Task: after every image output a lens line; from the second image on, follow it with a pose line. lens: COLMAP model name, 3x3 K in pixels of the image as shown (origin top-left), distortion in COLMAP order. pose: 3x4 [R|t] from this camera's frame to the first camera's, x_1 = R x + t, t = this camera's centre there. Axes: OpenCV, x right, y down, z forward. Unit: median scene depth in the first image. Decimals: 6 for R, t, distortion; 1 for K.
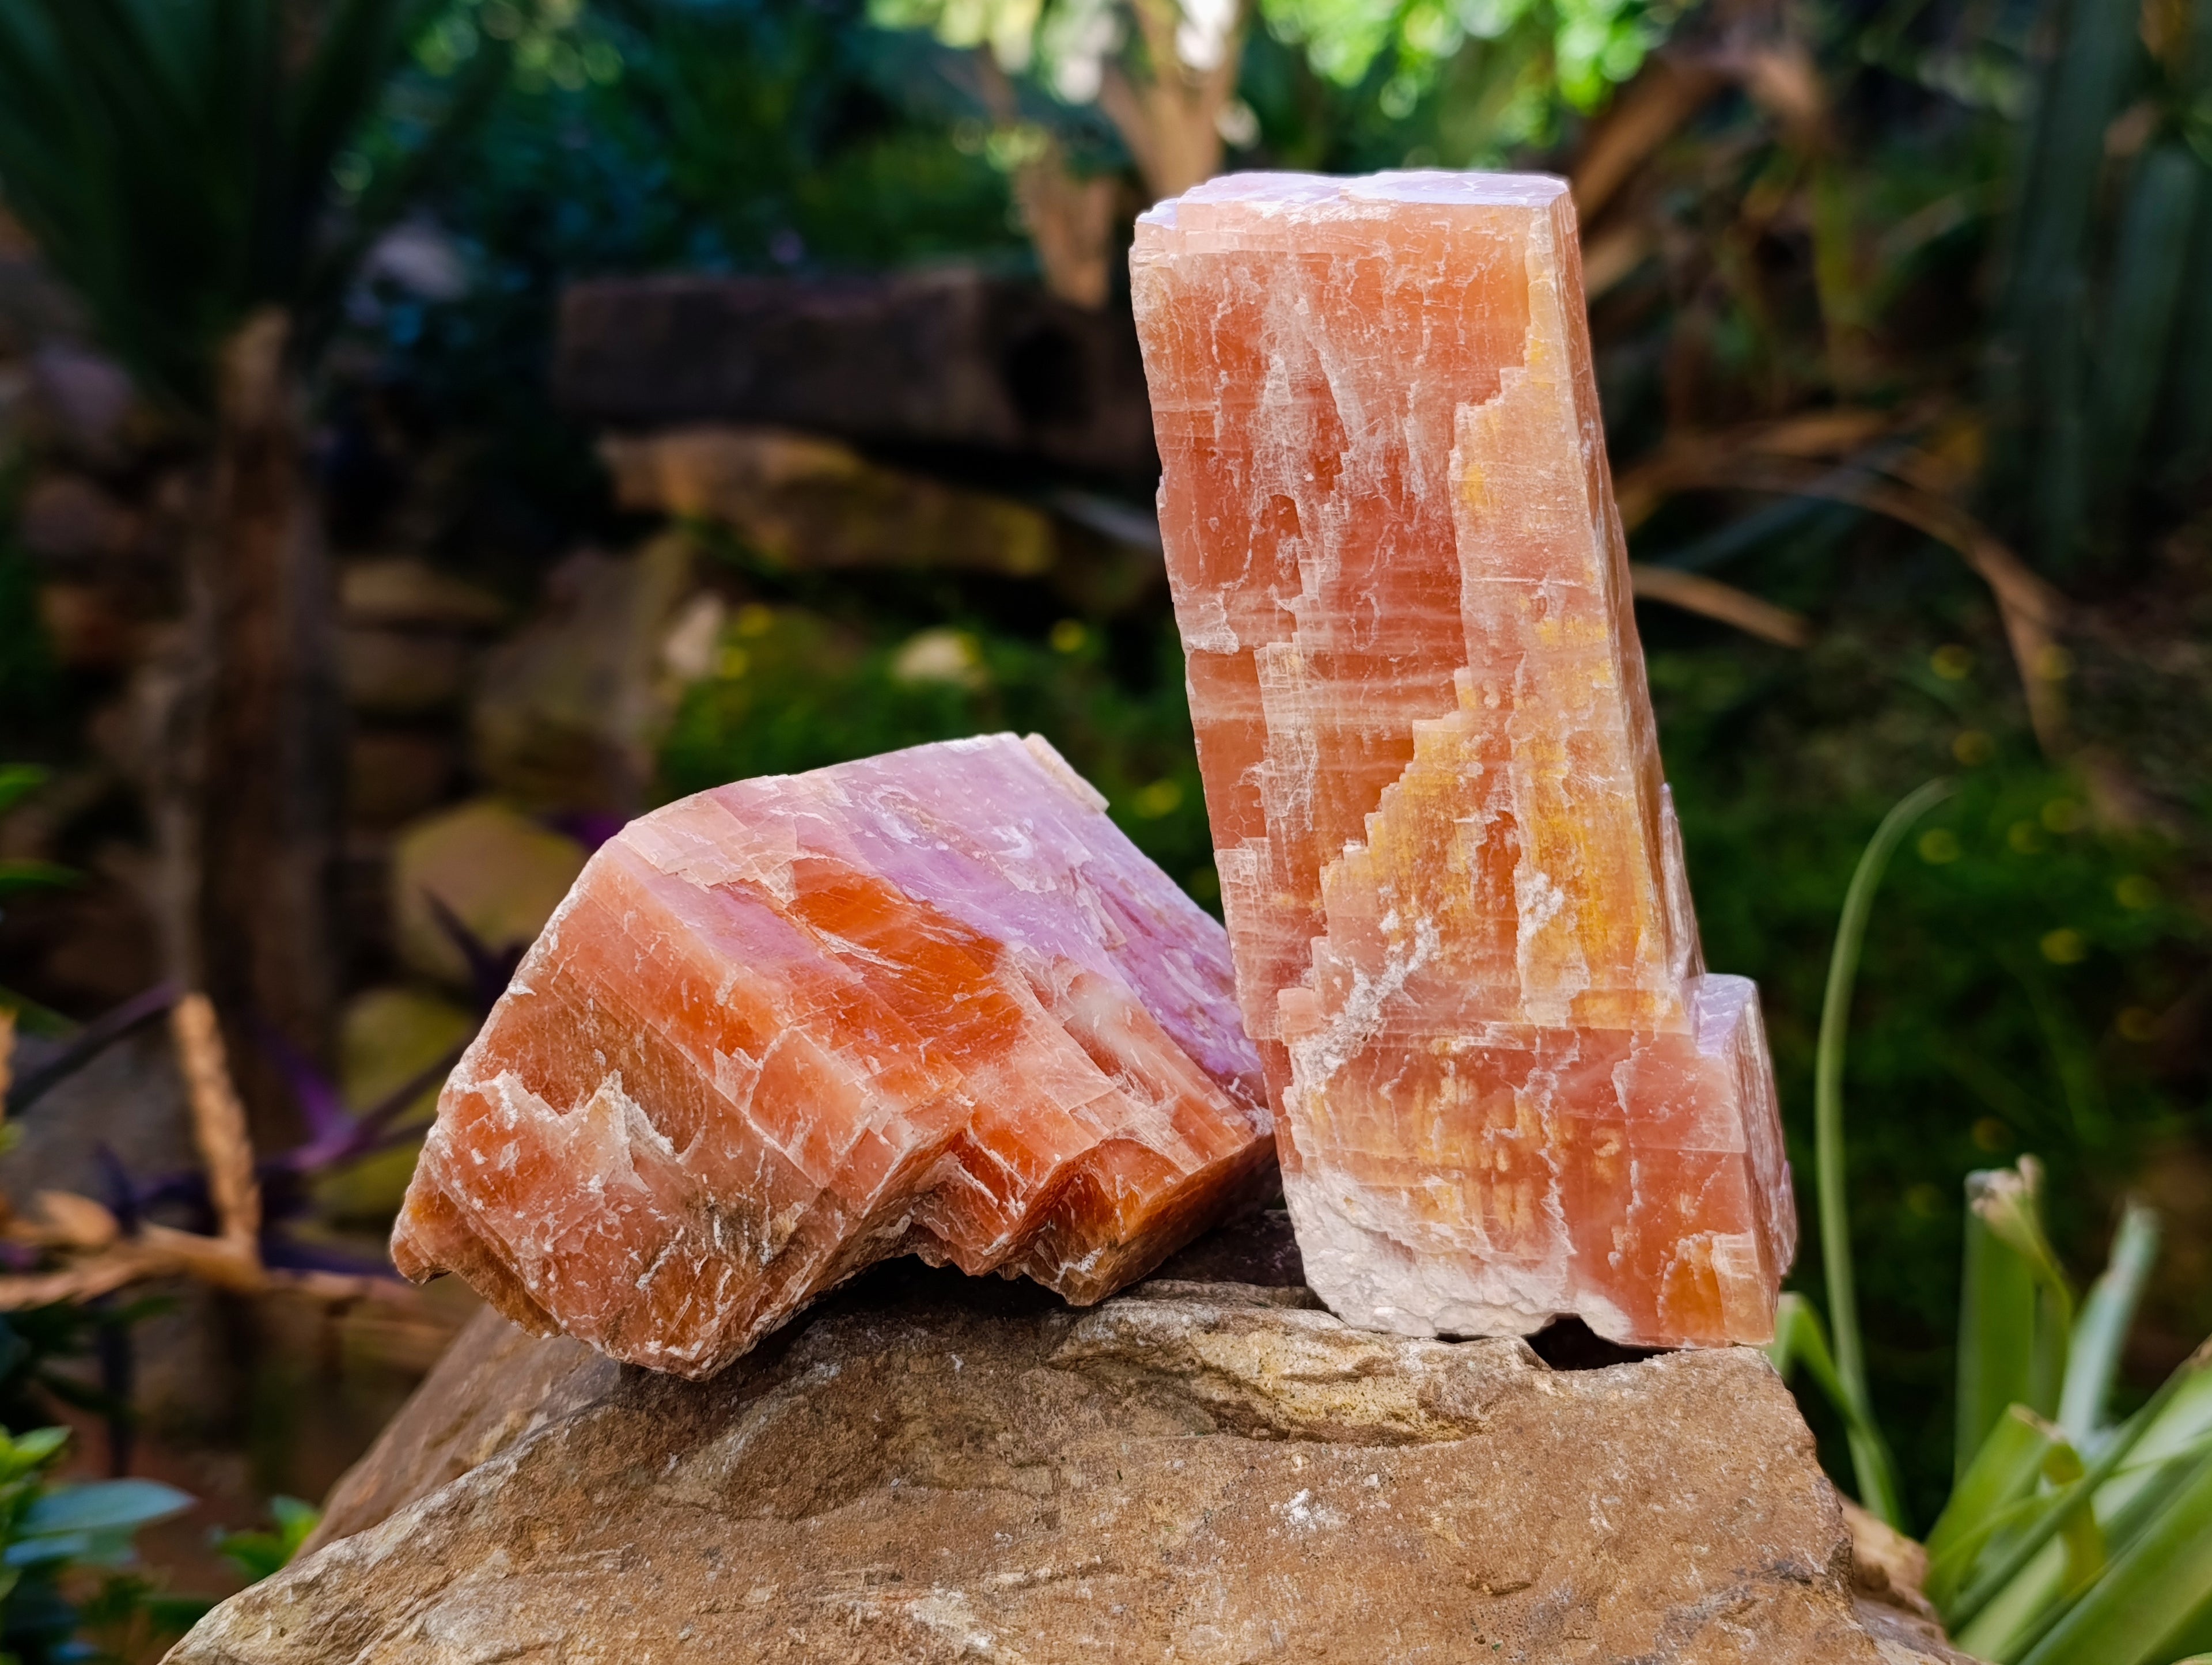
lens RADIAL K [[3297.8, 0, 1106.0], [0, 3297.8, 832.5], [0, 0, 1]] dist [0.365358, -2.804379]
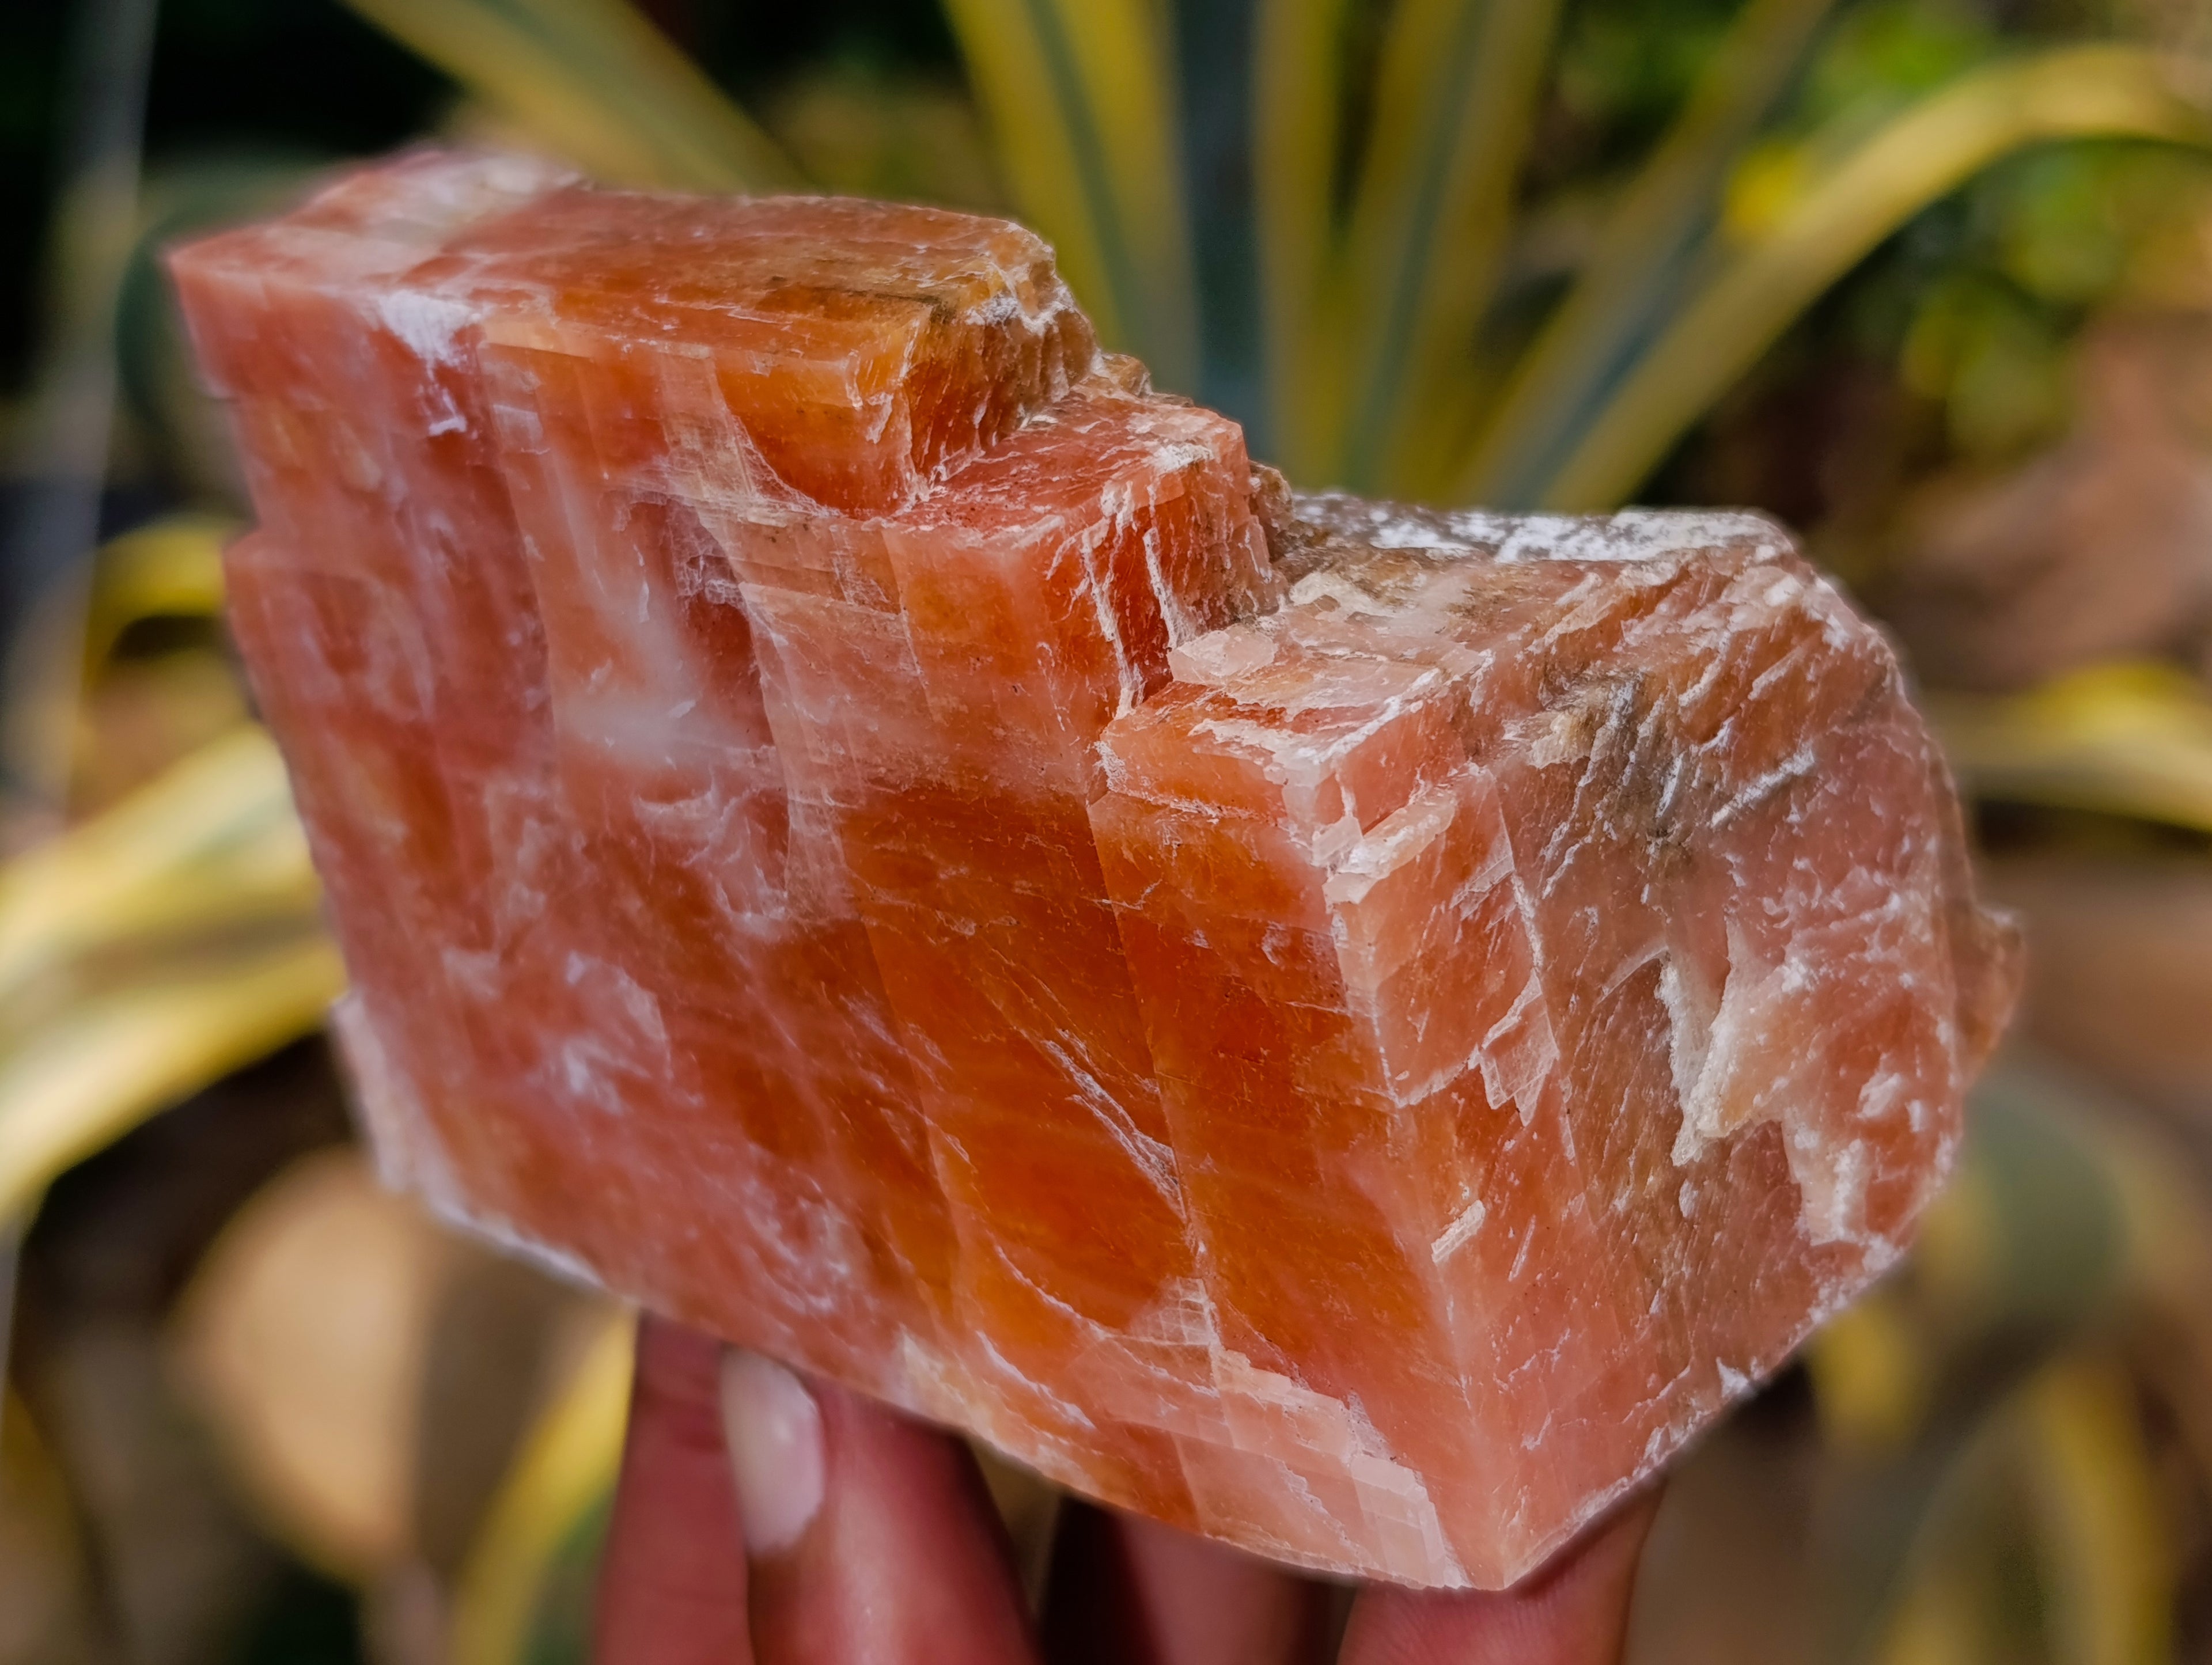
lens RADIAL K [[3297.8, 0, 1106.0], [0, 3297.8, 832.5], [0, 0, 1]] dist [0.365358, -2.804379]
pose [[-0.788851, -0.457819, -0.410019, 0.149297], [0.468732, -0.879673, 0.080414, 0.034265], [-0.397497, -0.128755, 0.908525, 0.578309]]
